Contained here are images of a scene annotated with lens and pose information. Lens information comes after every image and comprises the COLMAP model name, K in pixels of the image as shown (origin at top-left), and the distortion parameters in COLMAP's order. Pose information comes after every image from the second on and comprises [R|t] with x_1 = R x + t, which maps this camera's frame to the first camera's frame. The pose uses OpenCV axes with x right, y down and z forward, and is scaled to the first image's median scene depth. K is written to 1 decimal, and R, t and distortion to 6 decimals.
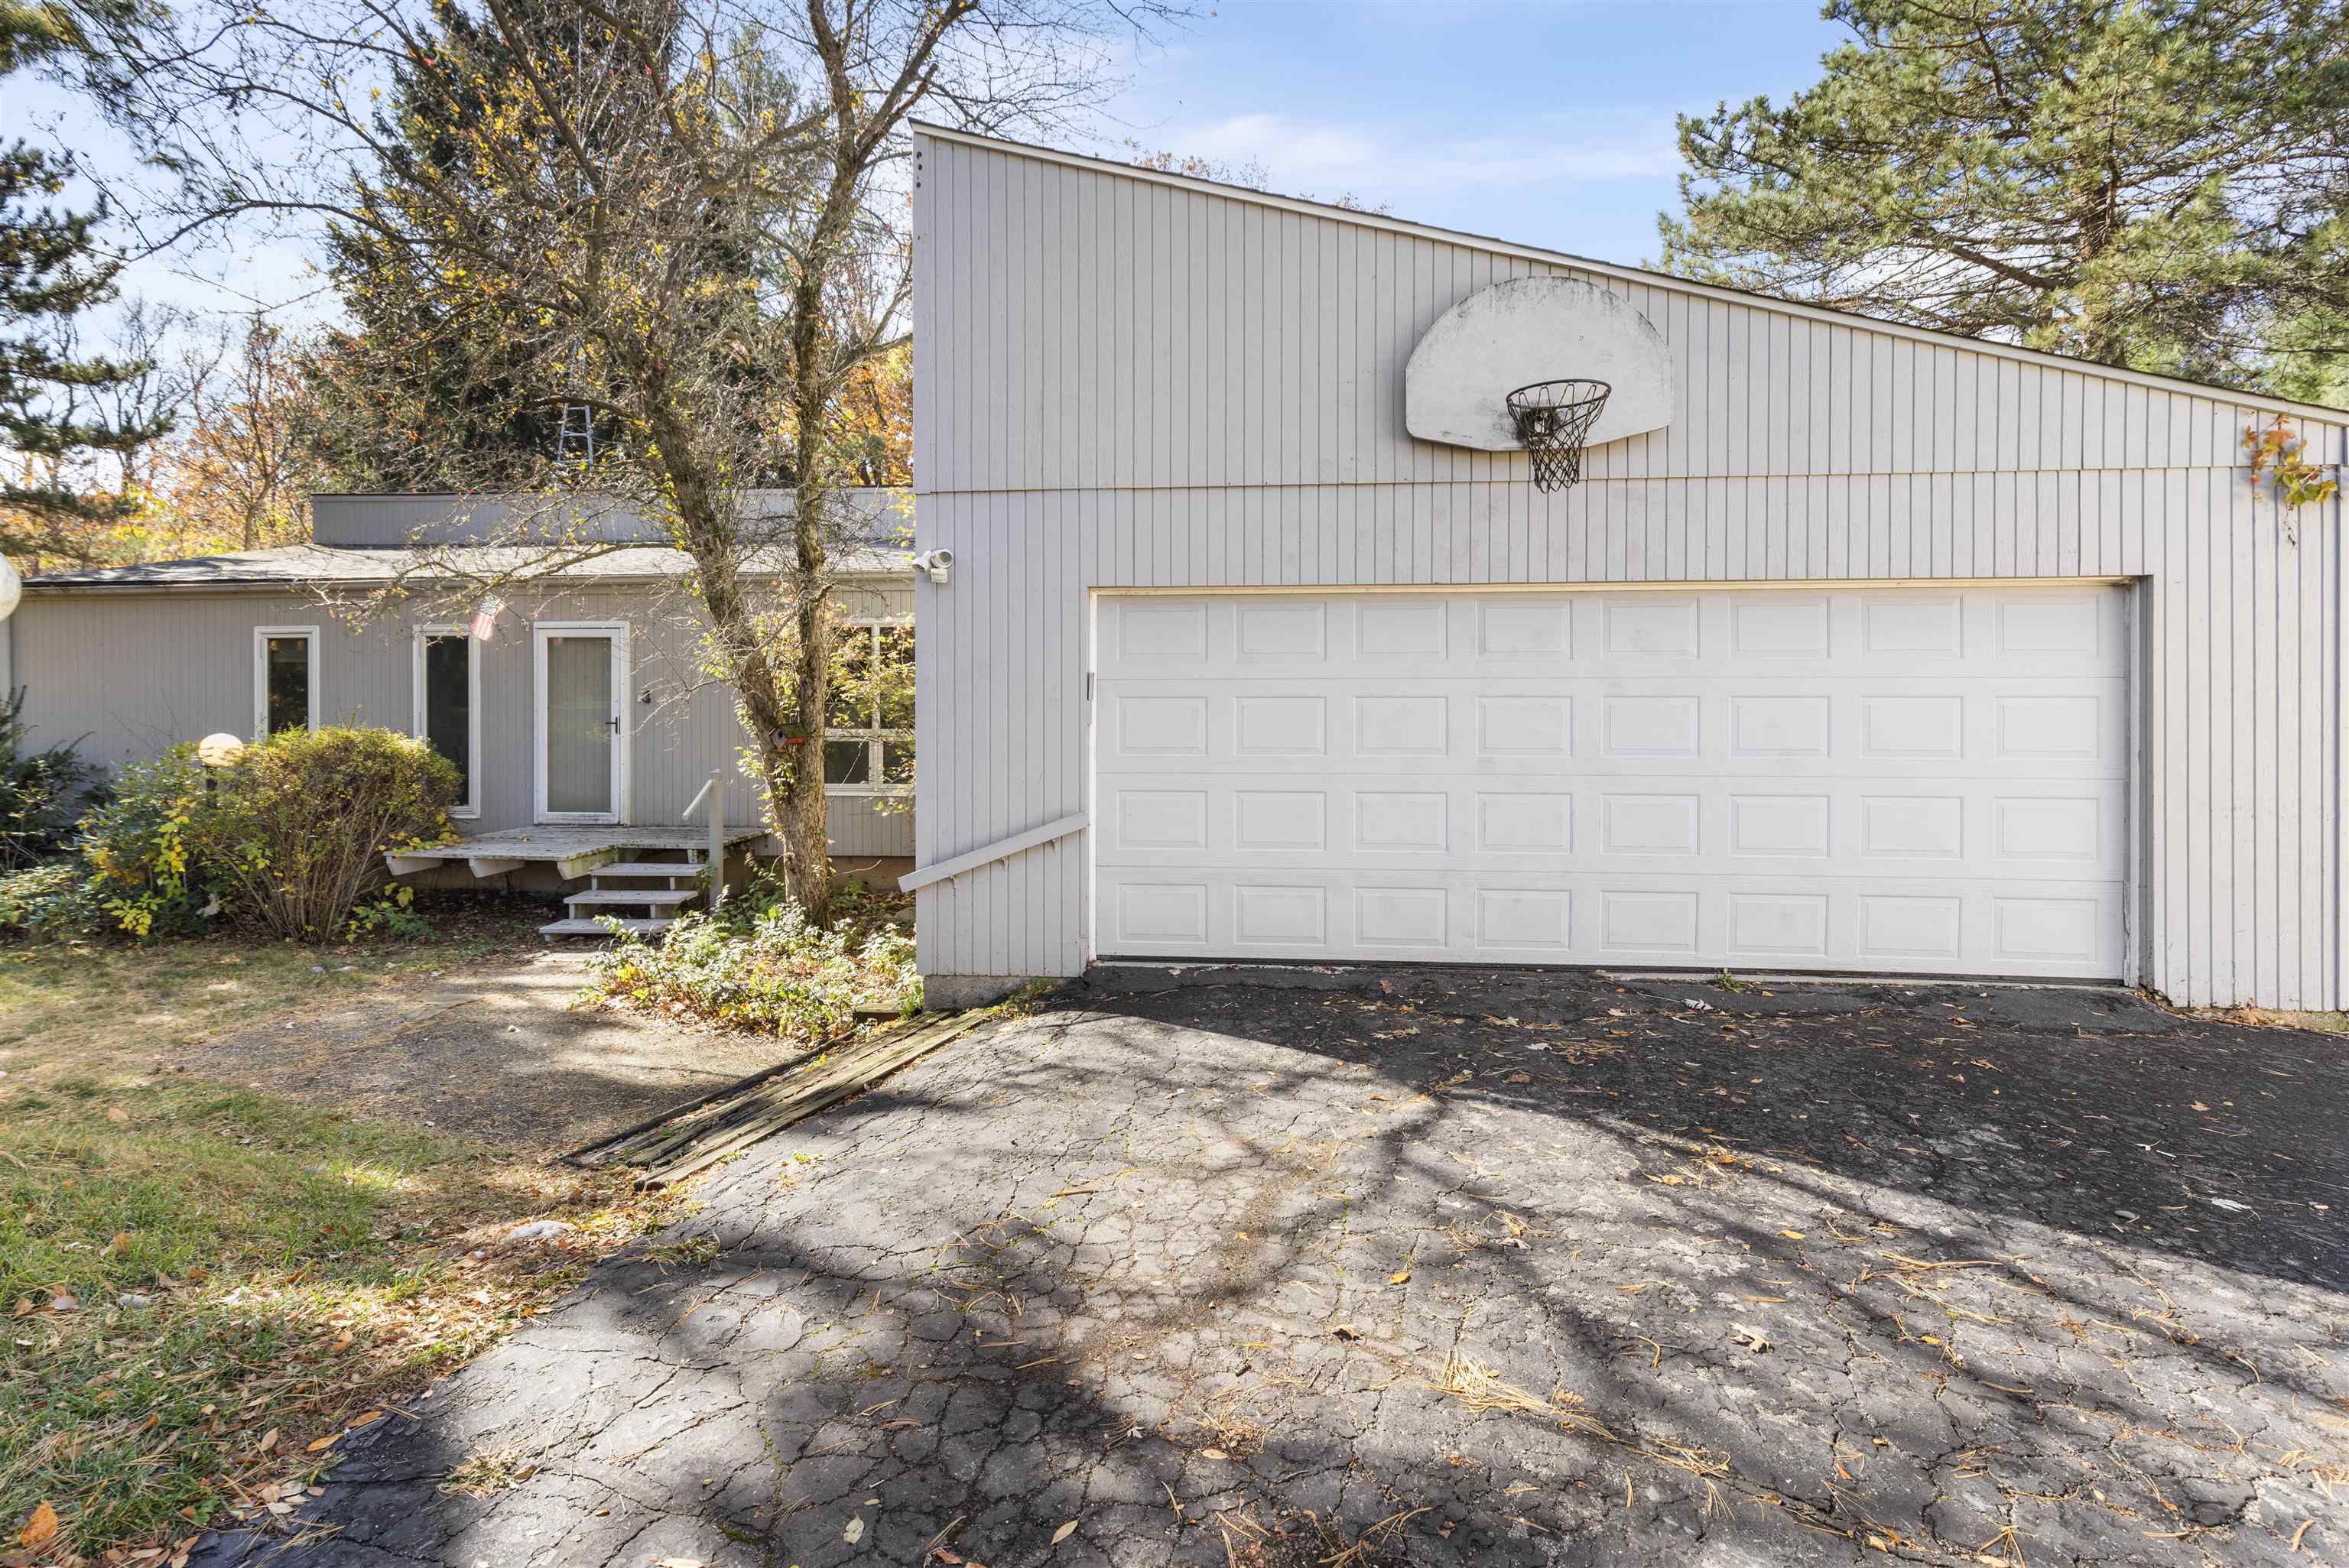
lens RADIAL K [[1072.5, 0, 1155.9], [0, 1072.5, 704.9], [0, 0, 1]] dist [-0.000003, 0.000975]
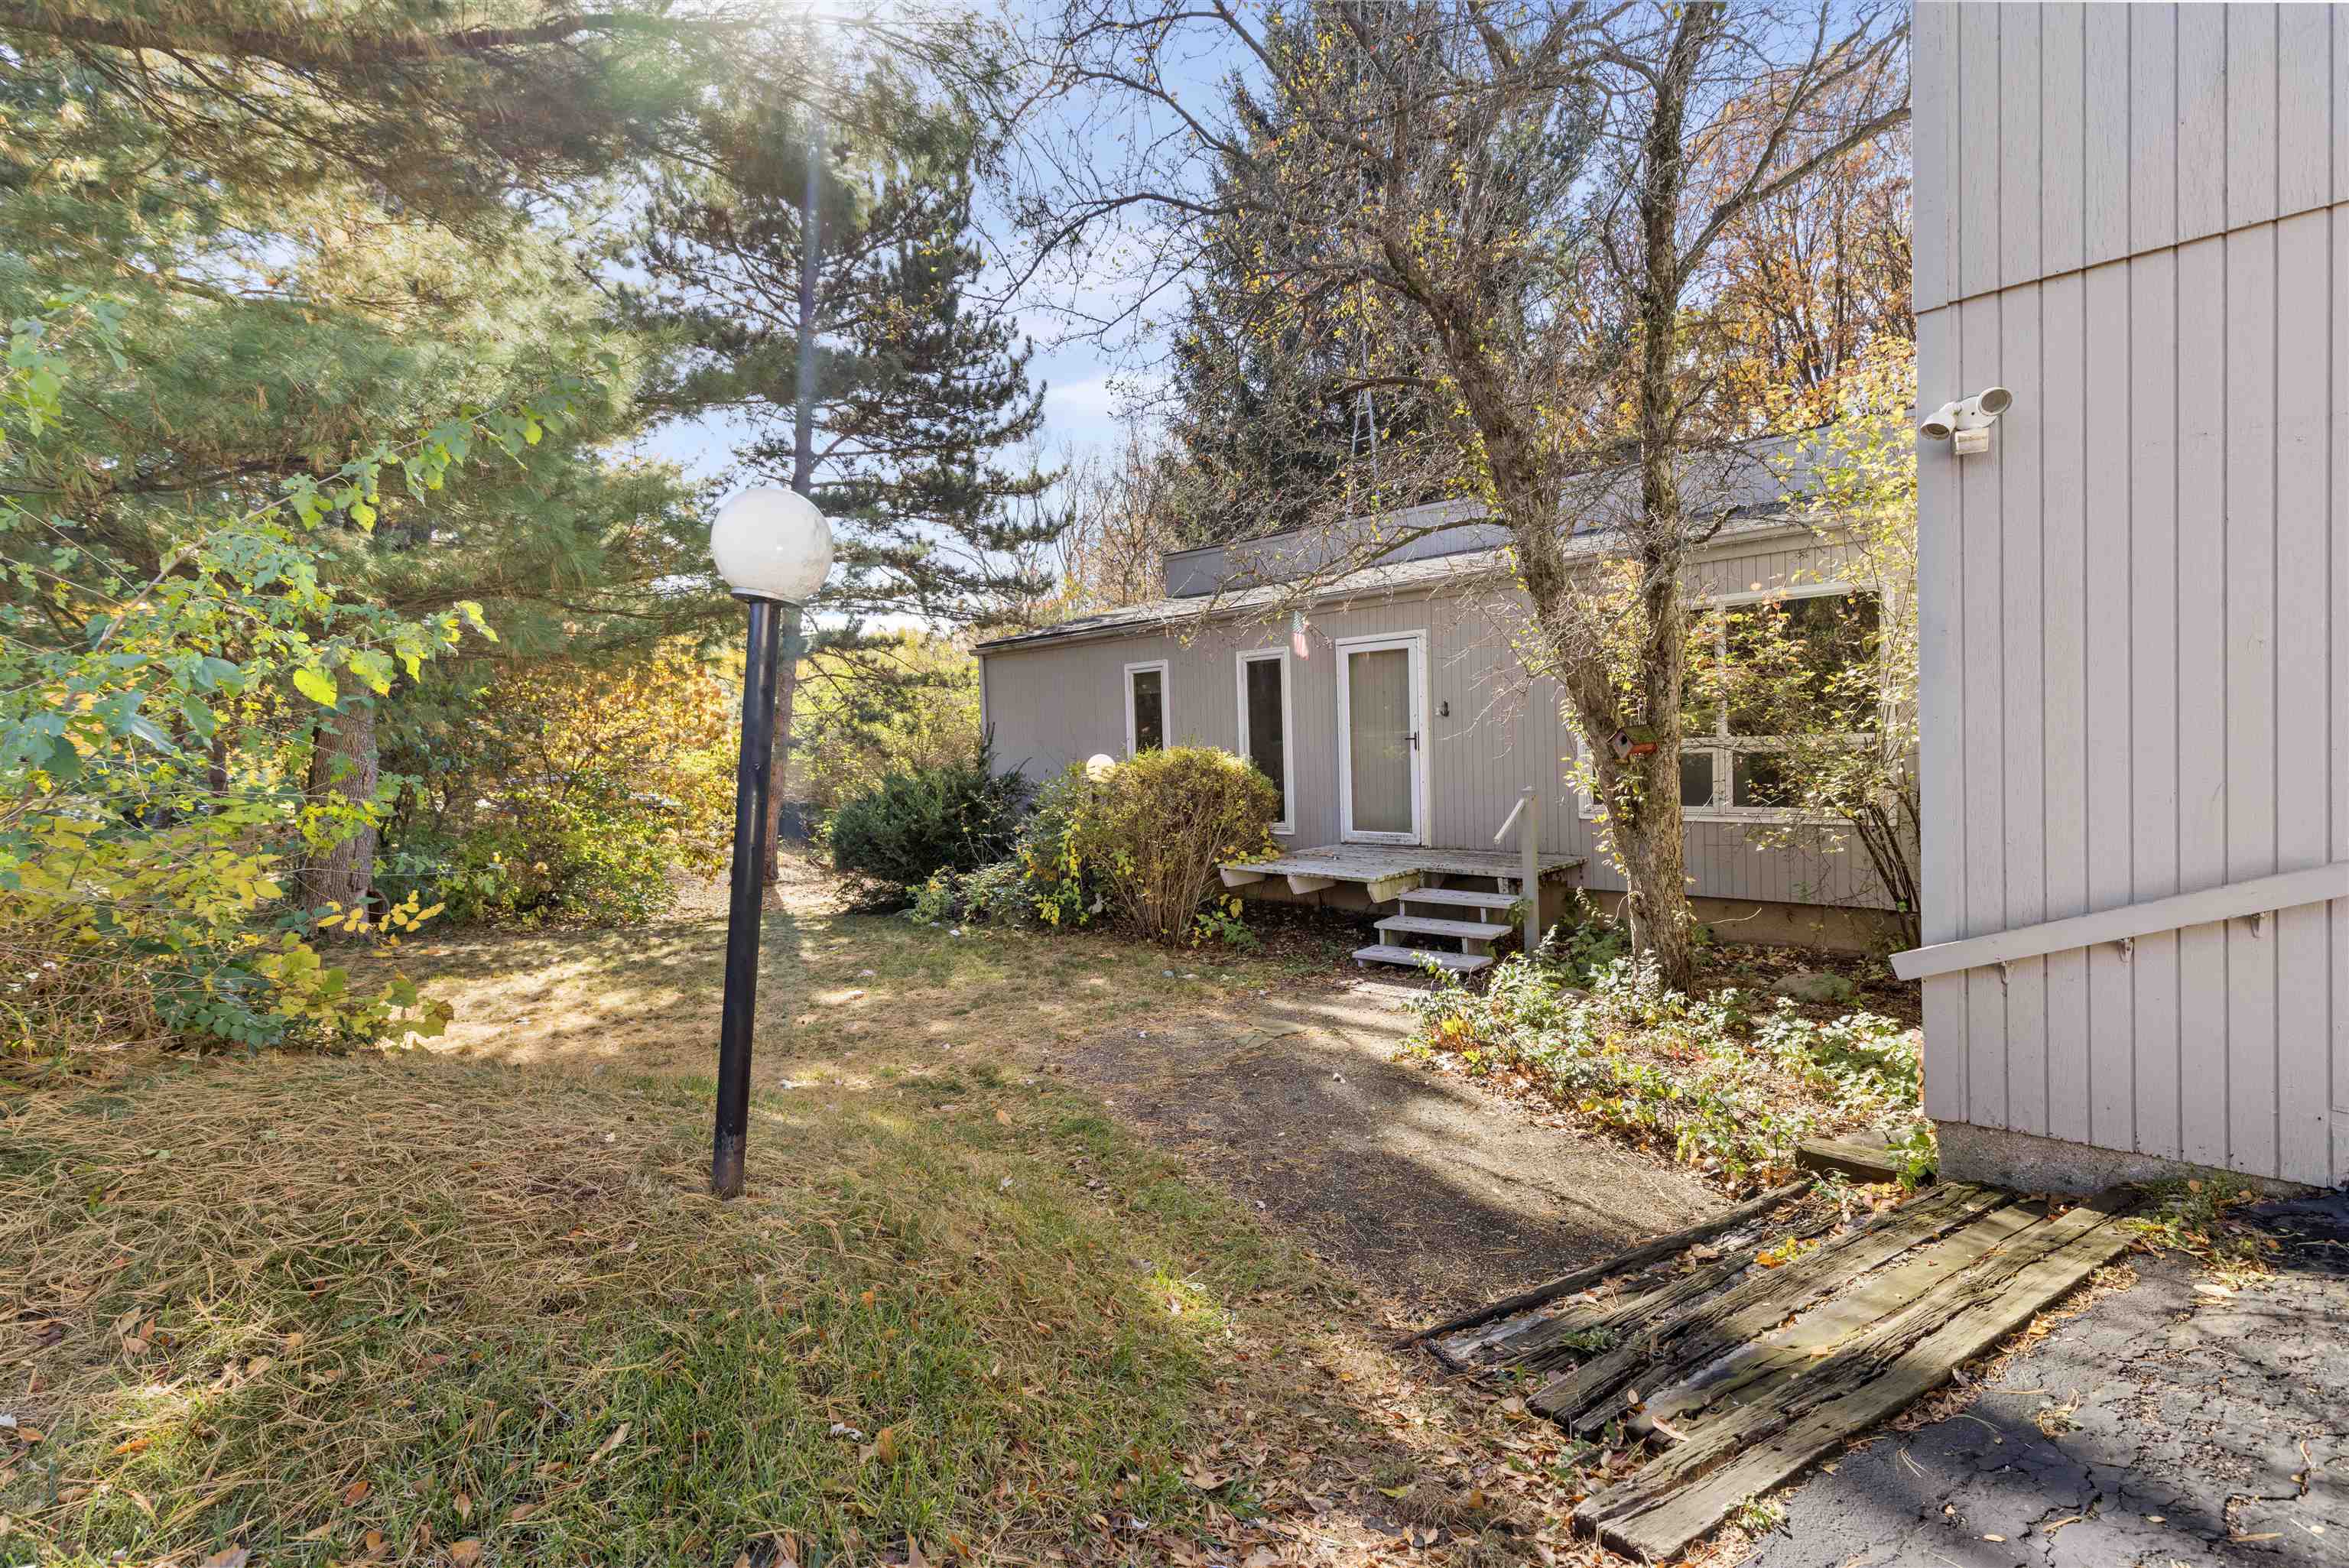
lens RADIAL K [[1072.5, 0, 1173.1], [0, 1072.5, 773.9], [0, 0, 1]] dist [-0.000003, 0.000975]
pose [[0.783628, -0.004465, -0.621214, -0.107781], [0.029860, 0.999089, 0.030487, 0.016409], [0.620512, -0.042440, 0.783048, 0.163436]]
